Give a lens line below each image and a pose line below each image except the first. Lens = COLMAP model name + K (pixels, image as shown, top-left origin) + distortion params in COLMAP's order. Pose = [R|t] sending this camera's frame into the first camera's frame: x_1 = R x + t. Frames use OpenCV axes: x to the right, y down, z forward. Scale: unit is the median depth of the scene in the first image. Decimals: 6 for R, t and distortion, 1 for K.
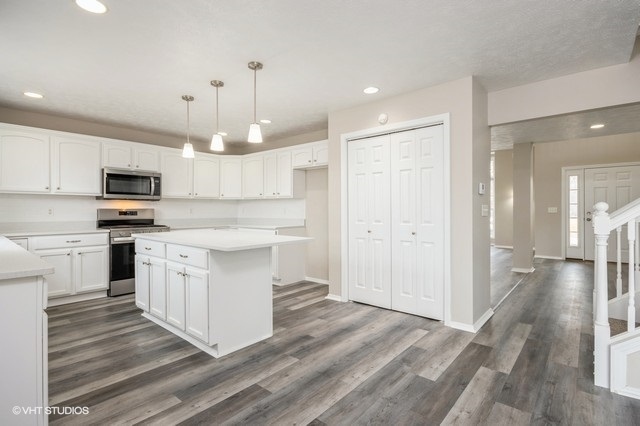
lens RADIAL K [[306.9, 0, 320.0], [0, 306.9, 213.0], [0, 0, 1]] dist [-0.002460, -0.000376]
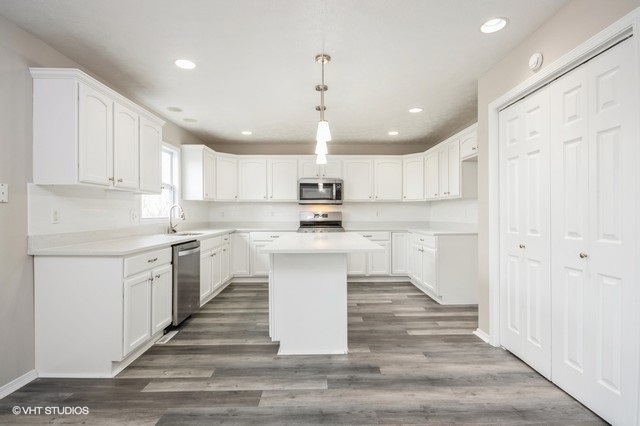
lens RADIAL K [[311.5, 0, 328.3], [0, 311.5, 216.6], [0, 0, 1]] dist [-0.000797, 0.000037]
pose [[0.673357, 0.008022, -0.739274, 0.413354], [-0.005584, 0.999968, 0.005764, -0.003607], [0.739297, 0.000247, 0.673380, 0.302523]]
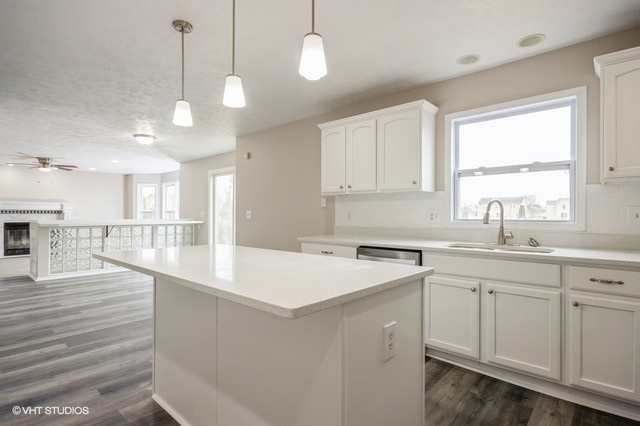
lens RADIAL K [[324.6, 0, 320.0], [0, 324.6, 213.0], [0, 0, 1]] dist [0.002976, 0.000829]
pose [[-0.999537, -0.001994, 0.030373, -0.472807], [-0.001873, 0.999990, 0.004011, -0.007293], [-0.030381, 0.003952, -0.999531, 1.482154]]
